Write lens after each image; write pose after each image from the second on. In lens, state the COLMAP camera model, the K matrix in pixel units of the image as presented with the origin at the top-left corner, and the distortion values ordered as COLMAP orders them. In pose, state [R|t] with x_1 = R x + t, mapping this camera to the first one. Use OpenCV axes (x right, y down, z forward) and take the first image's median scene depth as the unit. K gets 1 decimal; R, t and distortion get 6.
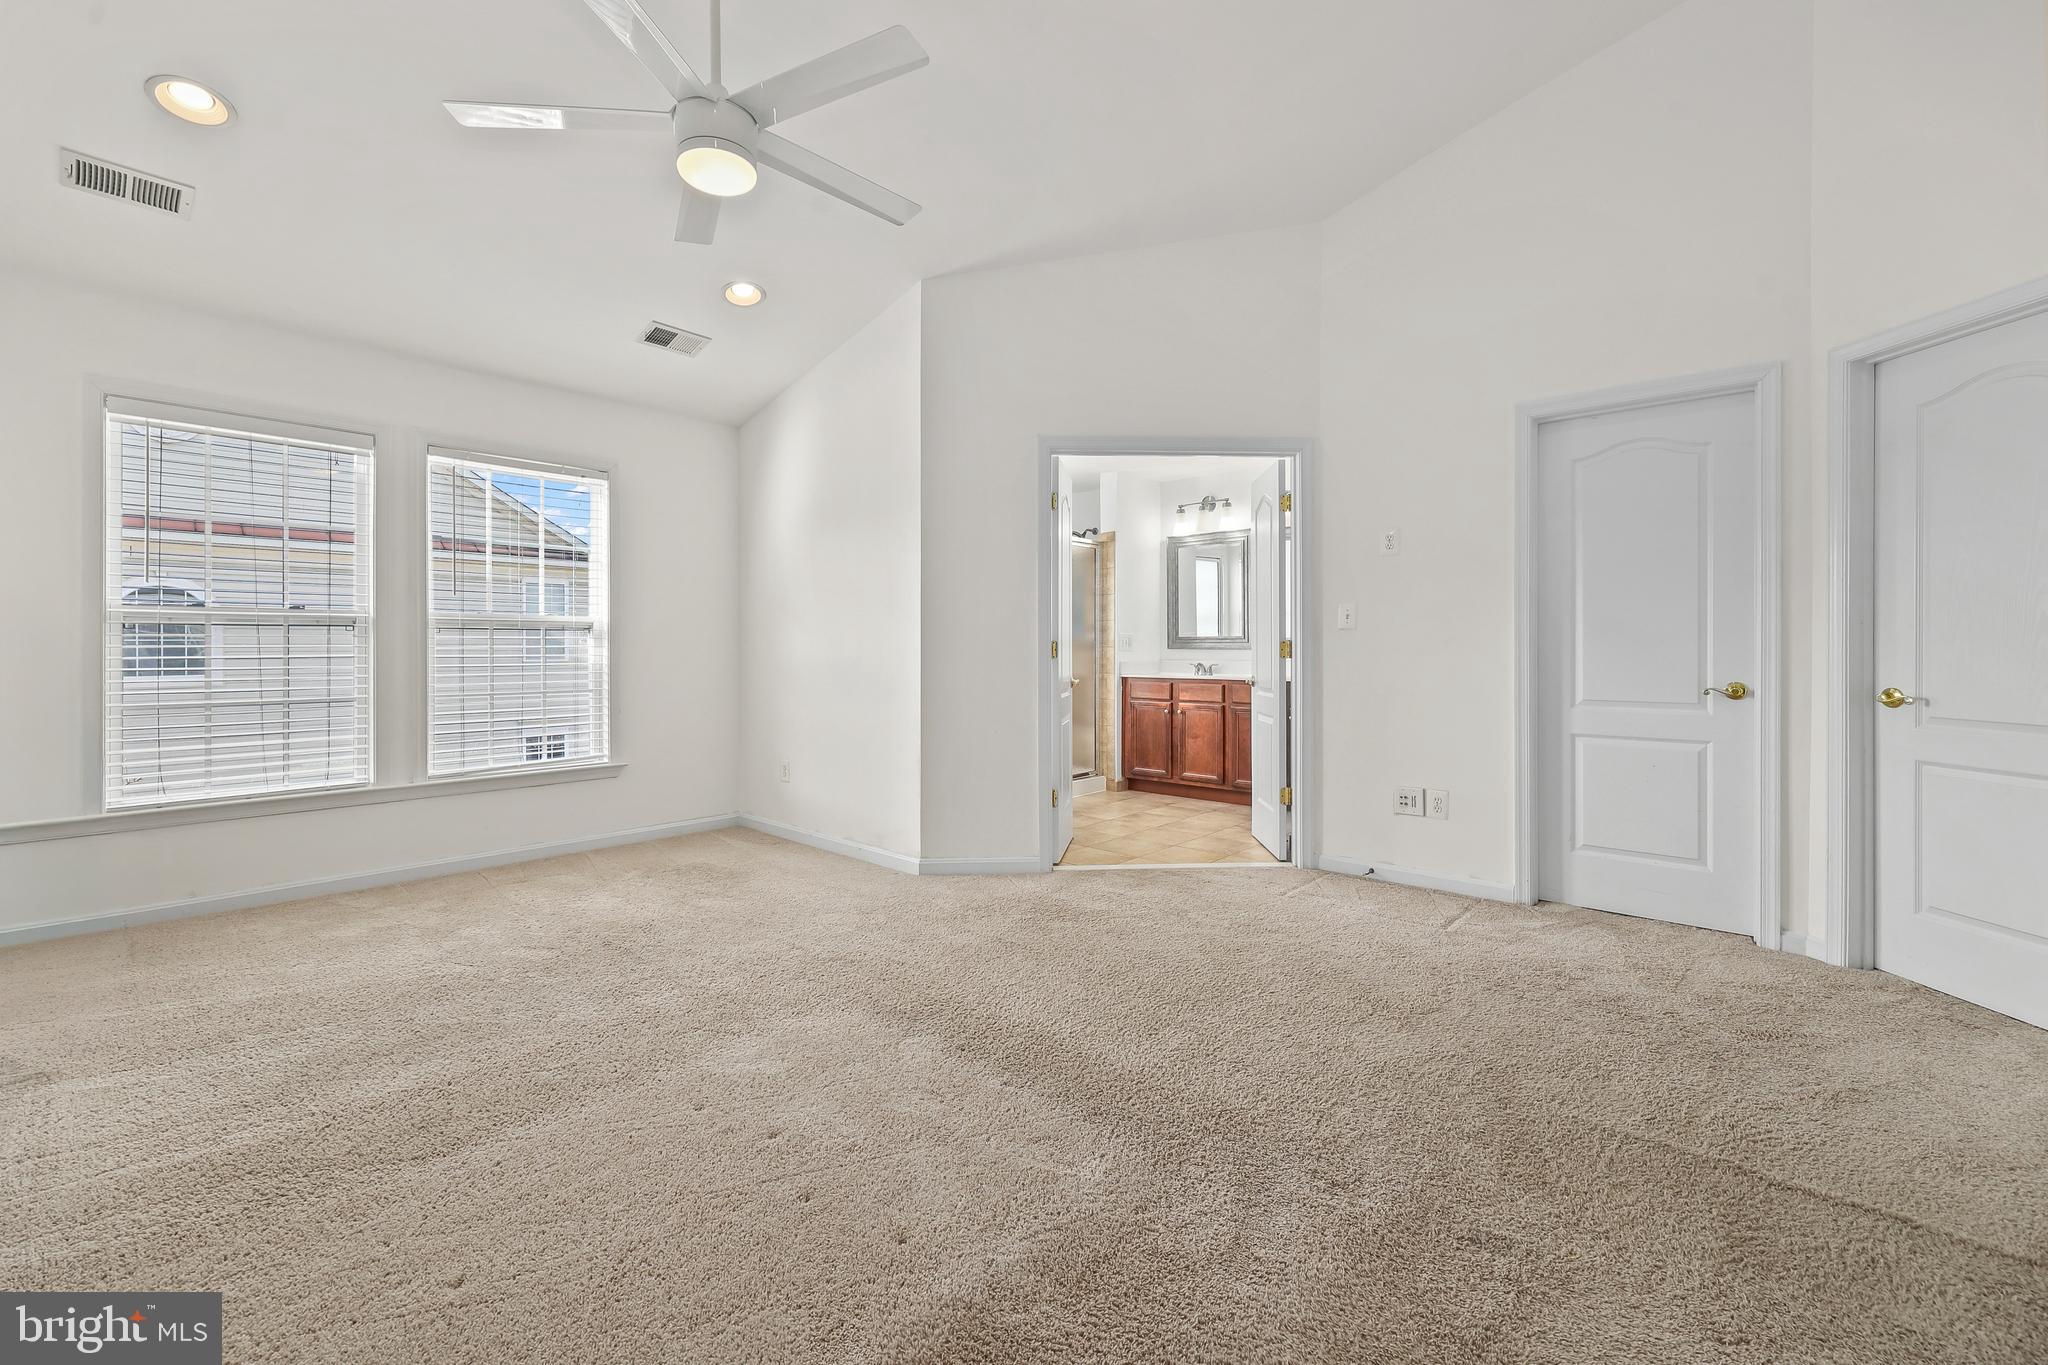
lens RADIAL K [[853.0, 0, 1018.9], [0, 853.0, 643.7], [0, 0, 1]] dist [-0.000024, 0.000029]
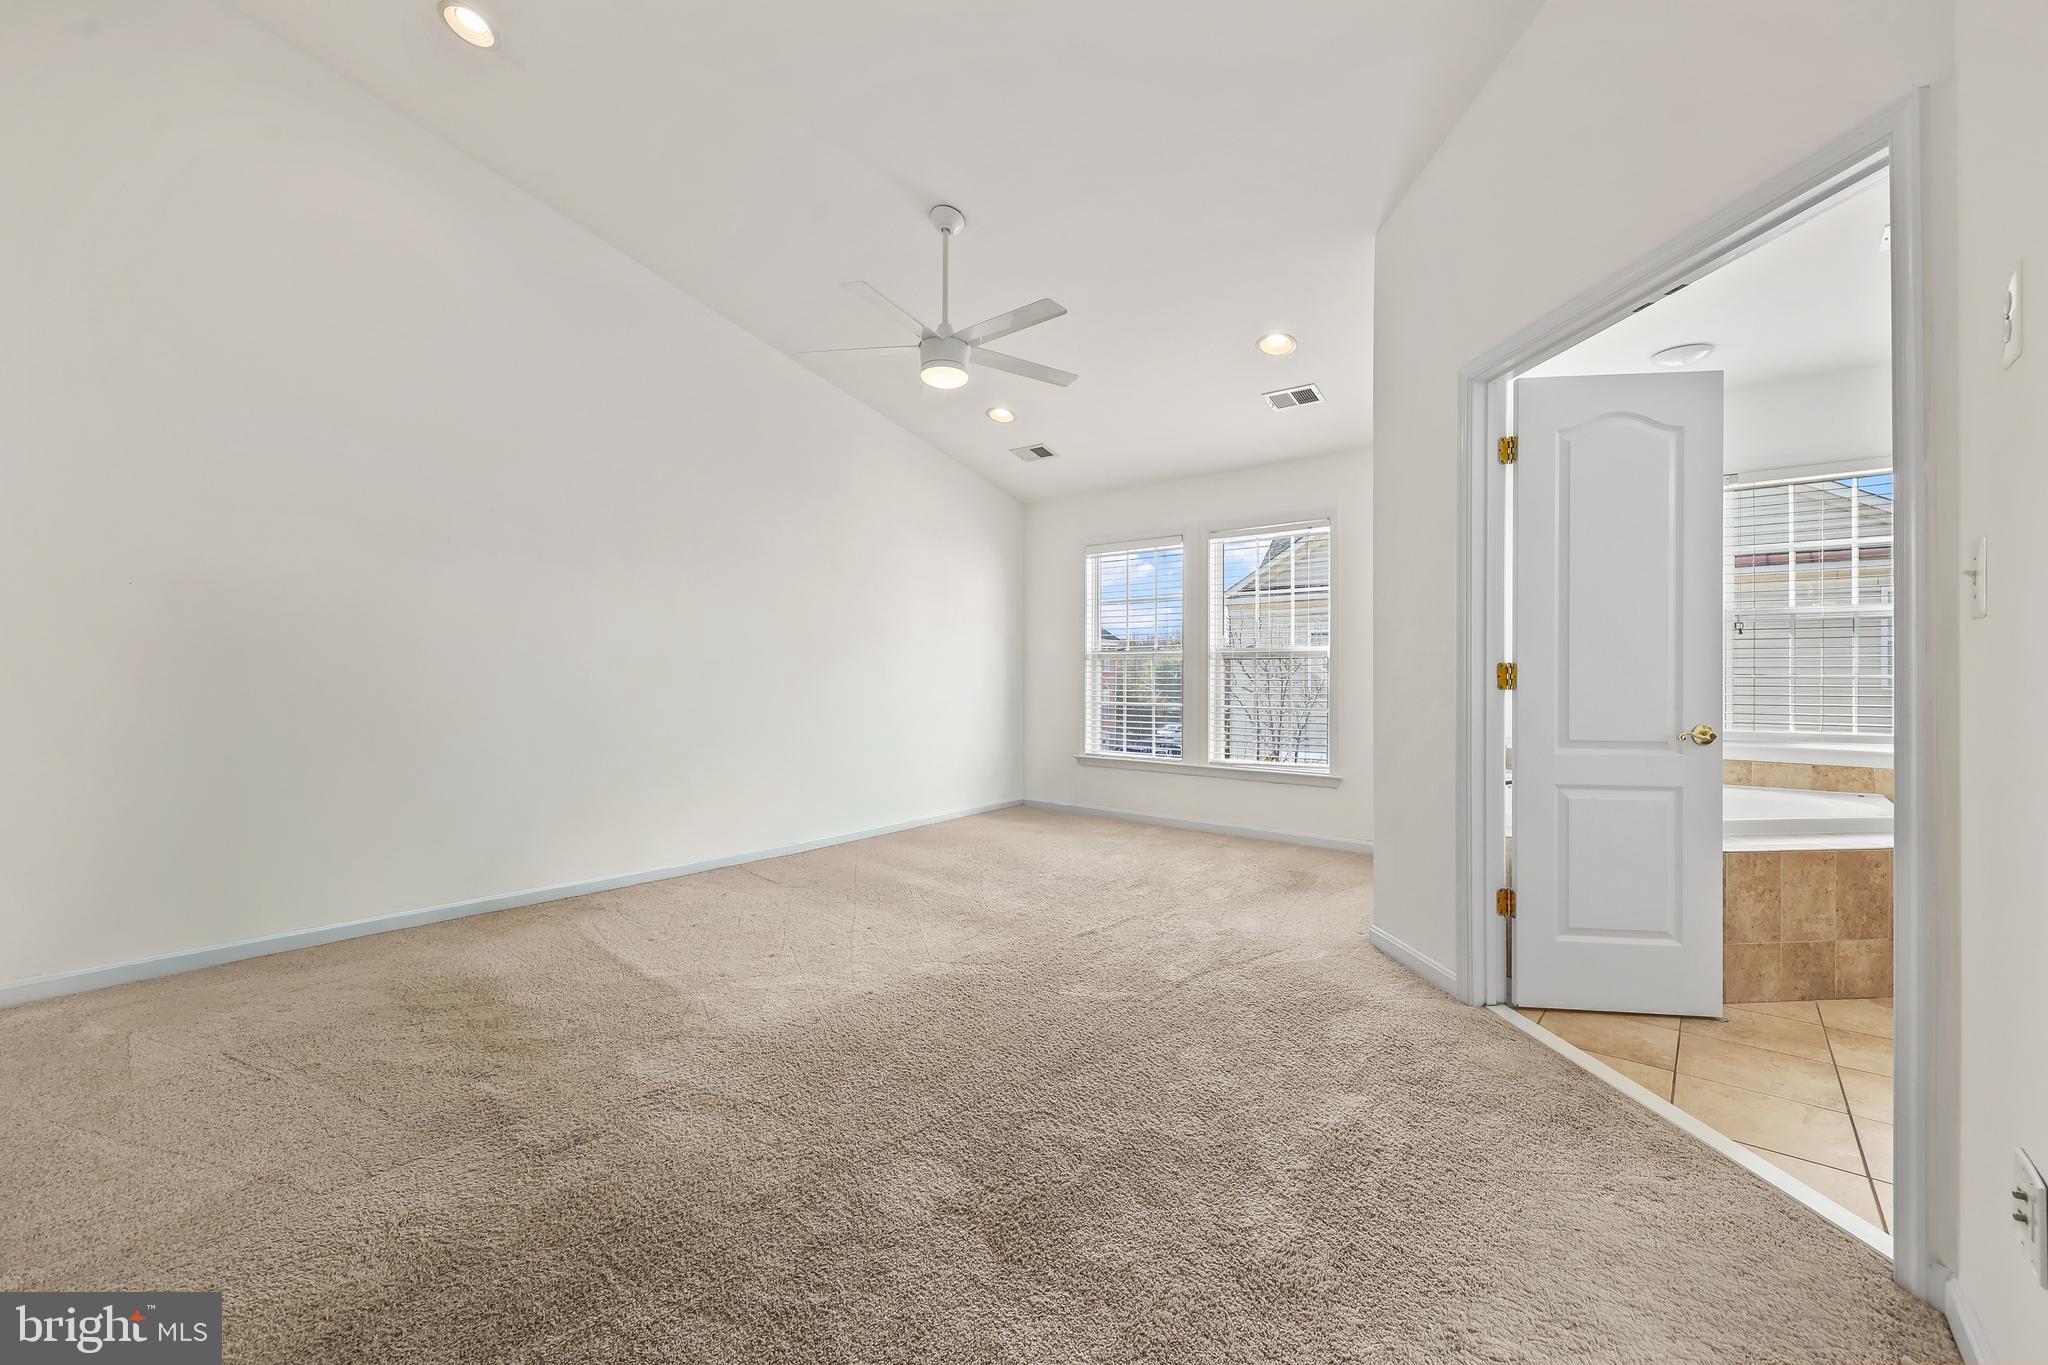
lens RADIAL K [[836.6, 0, 1017.2], [0, 836.6, 649.5], [0, 0, 1]] dist [0.000700, 0.000177]
pose [[0.046319, -0.015052, -0.998813, 0.444395], [-0.010515, 0.999824, -0.015555, 0.002247], [0.998871, 0.011223, 0.046153, 0.393820]]
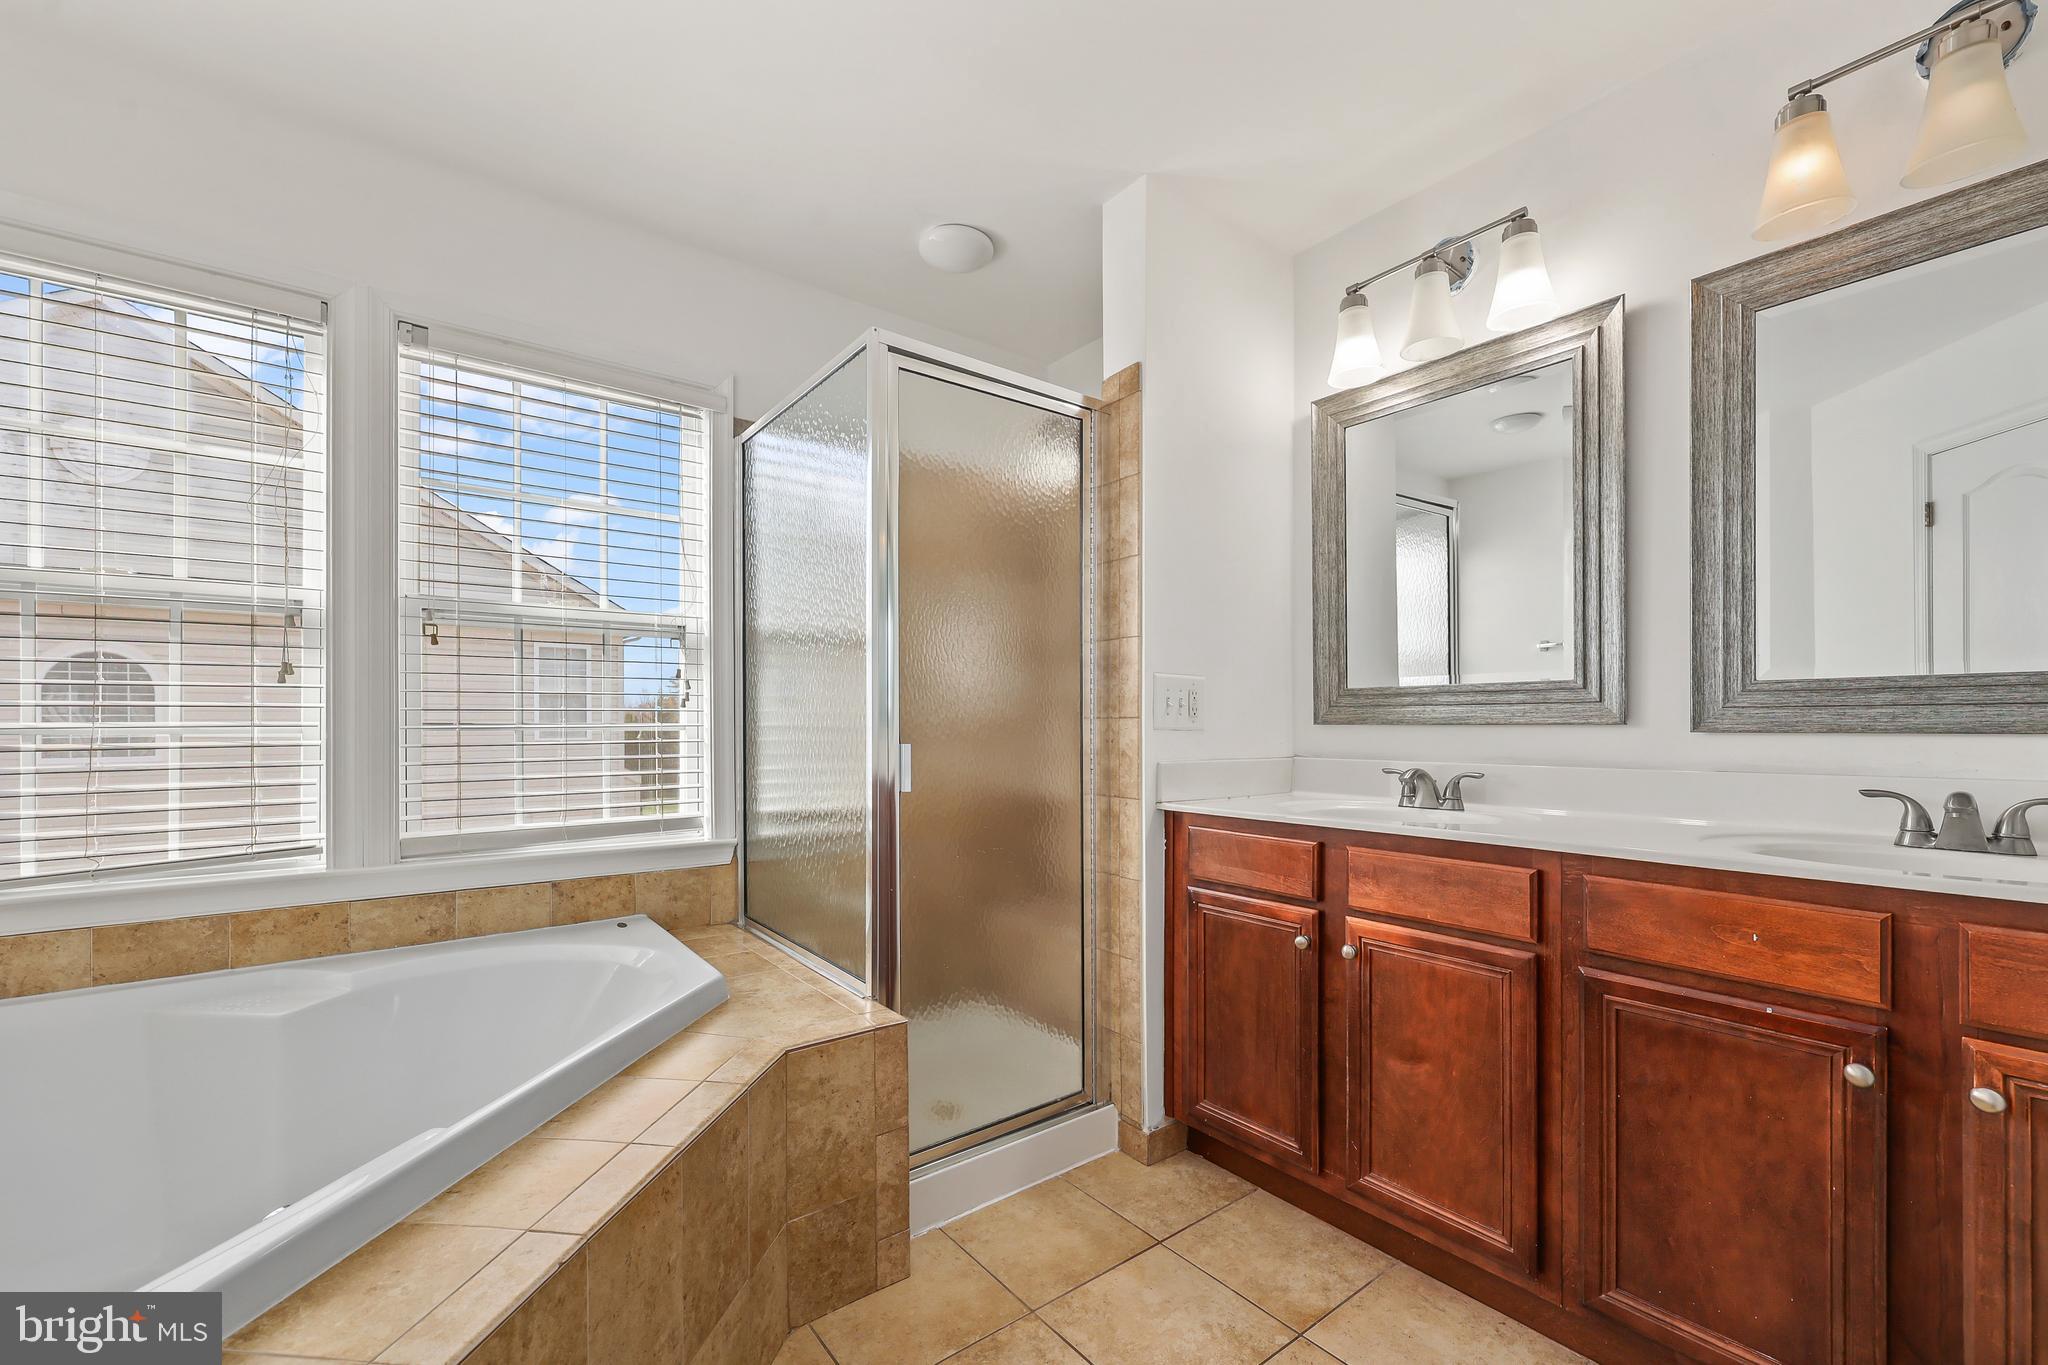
lens RADIAL K [[860.4, 0, 1030.4], [0, 860.4, 722.1], [0, 0, 1]] dist [0.001189, 0.000030]
pose [[0.985150, -0.001102, -0.171691, 0.128227], [0.000812, 0.999998, -0.001759, 0.005564], [0.171692, 0.001593, 0.985149, 0.675141]]
